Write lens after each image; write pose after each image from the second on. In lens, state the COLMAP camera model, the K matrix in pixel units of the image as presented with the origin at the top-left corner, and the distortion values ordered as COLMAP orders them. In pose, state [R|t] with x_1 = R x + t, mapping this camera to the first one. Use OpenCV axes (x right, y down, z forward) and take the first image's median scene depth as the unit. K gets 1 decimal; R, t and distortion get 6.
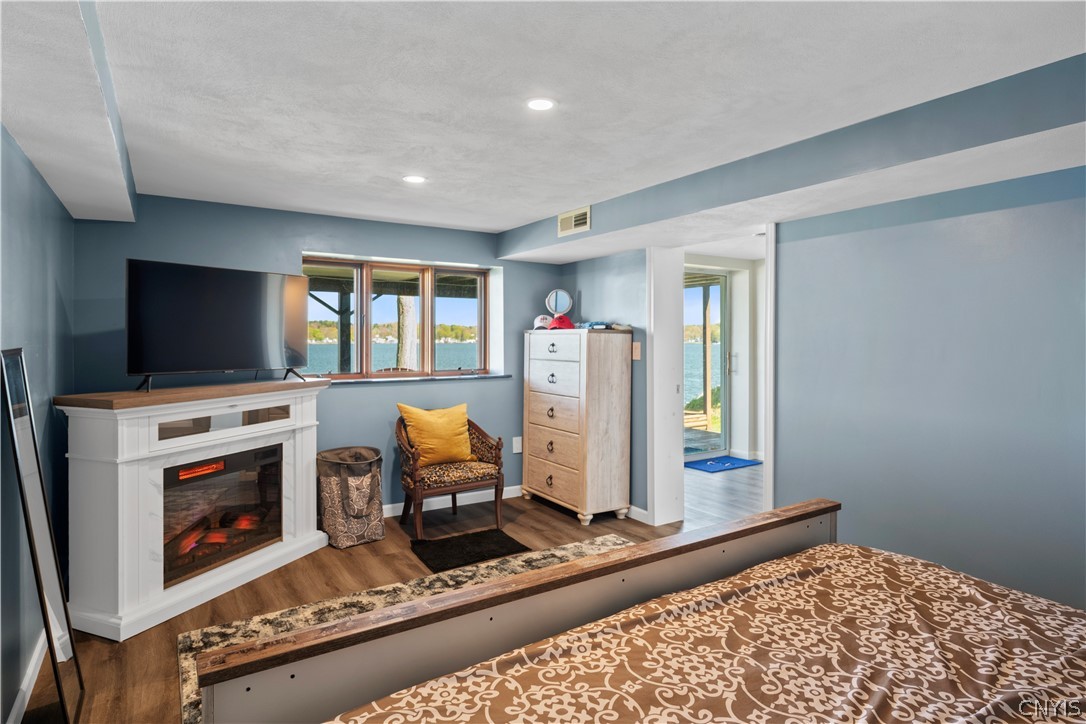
lens RADIAL K [[610.3, 0, 528.7], [0, 610.3, 355.1], [0, 0, 1]] dist [0.009896, -0.007386]
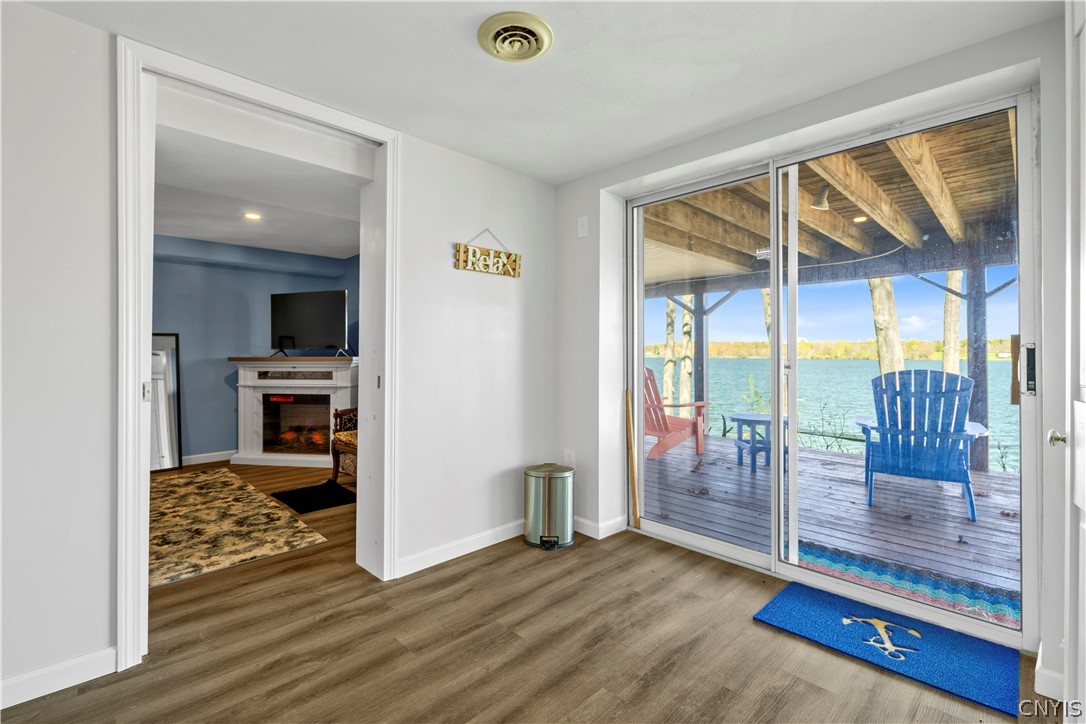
lens RADIAL K [[475.9, 0, 547.6], [0, 475.9, 354.8], [0, 0, 1]] dist [0.008451, -0.002874]
pose [[0.212556, -0.005883, -0.977131, 1.211485], [-0.035260, 0.999284, -0.013687, 0.042713], [0.976513, 0.037363, 0.212196, 1.615017]]
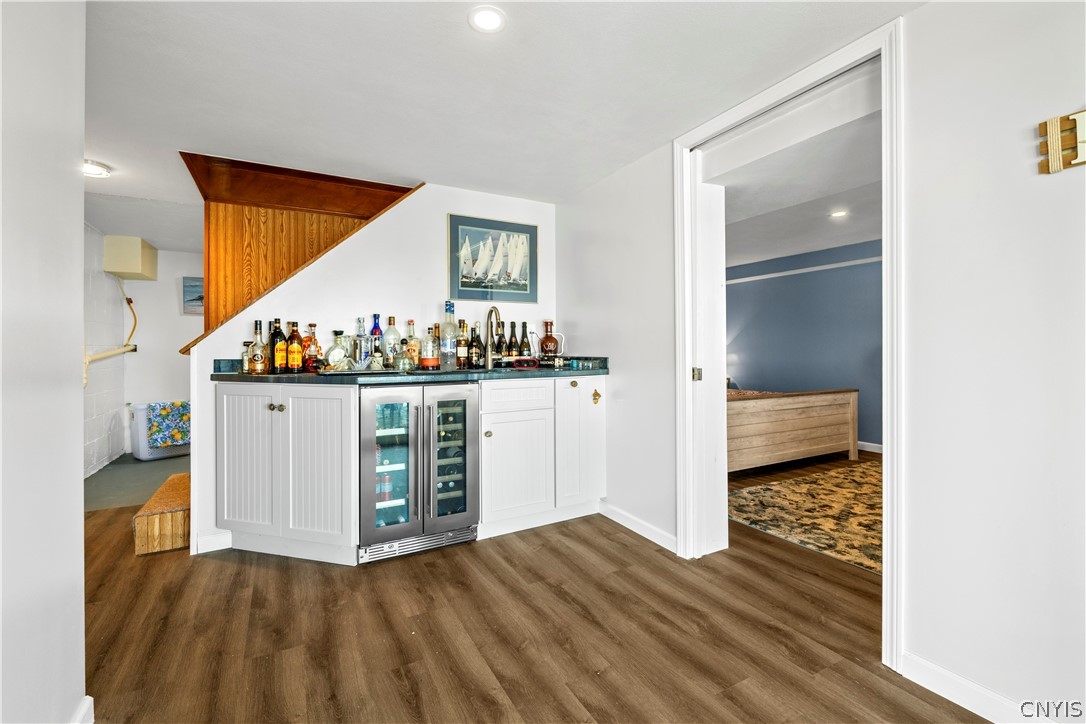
lens RADIAL K [[475.9, 0, 547.4], [0, 475.9, 352.2], [0, 0, 1]] dist [0.008451, -0.002874]
pose [[-0.998995, -0.007720, 0.044158, 0.746083], [-0.005884, 0.999119, 0.041561, 0.026738], [-0.044440, 0.041259, -0.998160, 2.109218]]
